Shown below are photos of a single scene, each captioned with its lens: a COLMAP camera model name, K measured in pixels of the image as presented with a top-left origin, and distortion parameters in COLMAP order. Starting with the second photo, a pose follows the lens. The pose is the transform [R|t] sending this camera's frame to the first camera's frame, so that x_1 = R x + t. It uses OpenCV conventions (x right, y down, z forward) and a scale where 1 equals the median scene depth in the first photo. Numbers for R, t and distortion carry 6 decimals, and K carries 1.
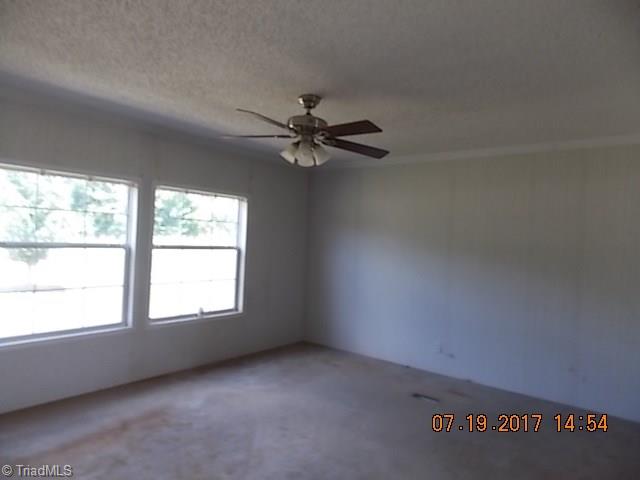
lens RADIAL K [[423.1, 0, 322.6], [0, 423.1, 238.2], [0, 0, 1]] dist [0.000922, -0.003163]
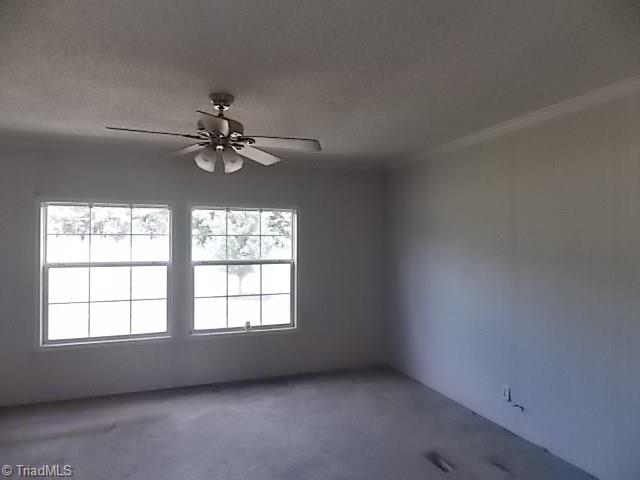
lens RADIAL K [[423.1, 0, 322.6], [0, 423.1, 238.2], [0, 0, 1]] dist [0.000922, -0.003163]
pose [[0.870243, -0.048524, -0.490227, 0.355827], [0.036237, 0.998746, -0.034531, 0.005961], [0.491288, 0.012286, 0.870911, 0.191512]]
